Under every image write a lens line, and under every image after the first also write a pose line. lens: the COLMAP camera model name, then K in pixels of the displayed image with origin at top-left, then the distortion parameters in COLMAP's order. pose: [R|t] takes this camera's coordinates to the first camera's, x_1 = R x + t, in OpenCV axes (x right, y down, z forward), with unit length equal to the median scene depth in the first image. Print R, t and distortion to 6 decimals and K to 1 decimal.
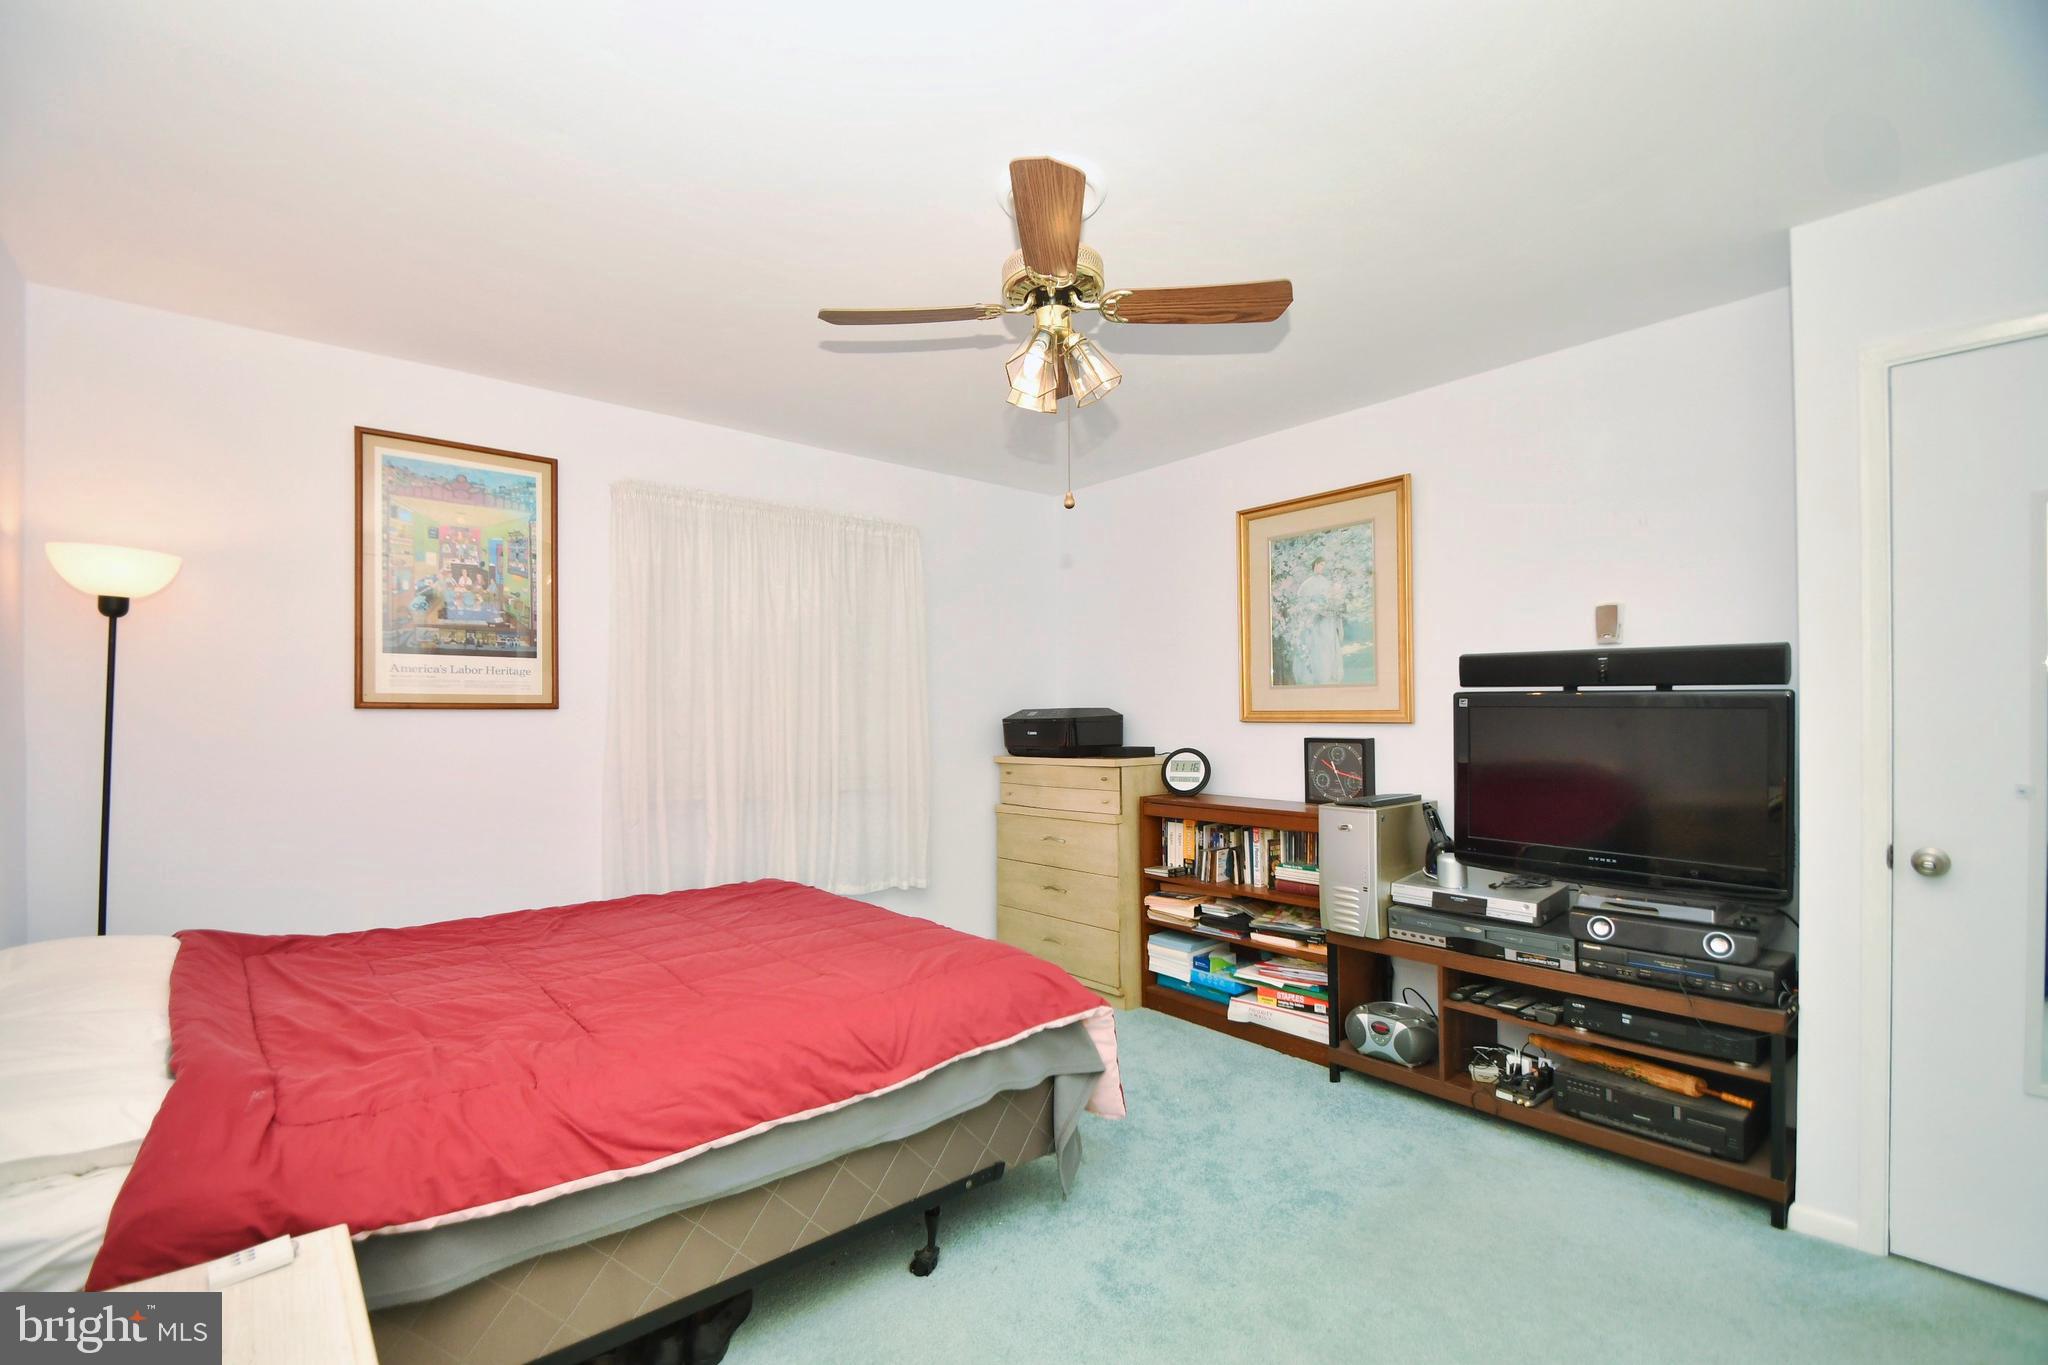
lens RADIAL K [[902.8, 0, 997.9], [0, 902.8, 714.3], [0, 0, 1]] dist [0.012605, -0.013961]
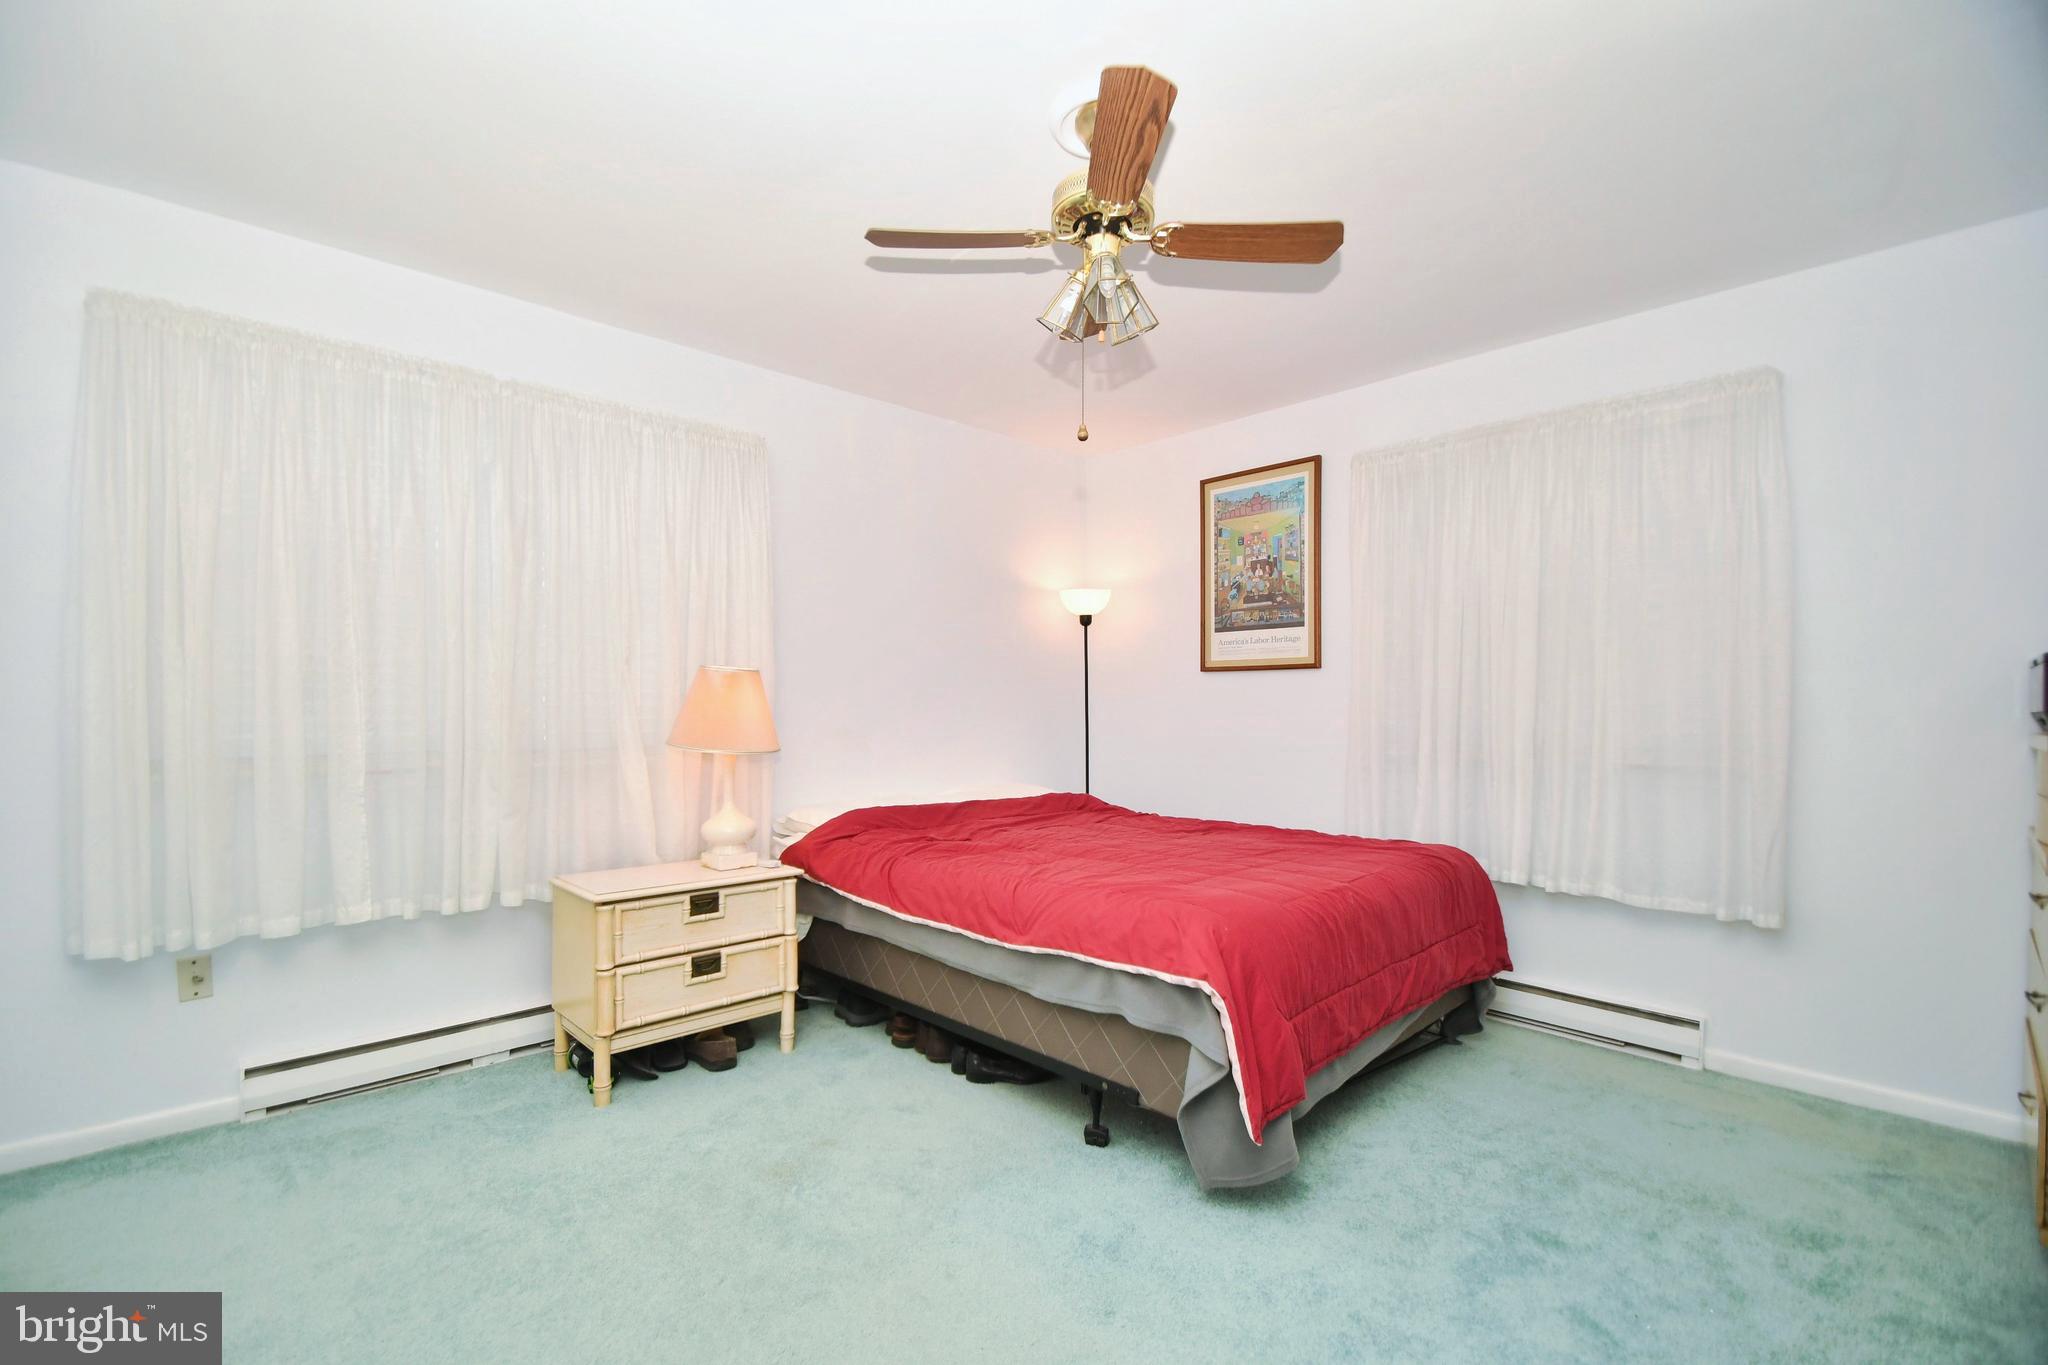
lens RADIAL K [[885.4, 0, 998.1], [0, 885.4, 715.4], [0, 0, 1]] dist [0.005925, -0.010670]
pose [[0.064980, 0.017177, -0.997739, 0.687037], [0.000928, 0.999850, 0.017274, 0.038263], [0.997886, -0.002048, 0.064954, 0.544649]]
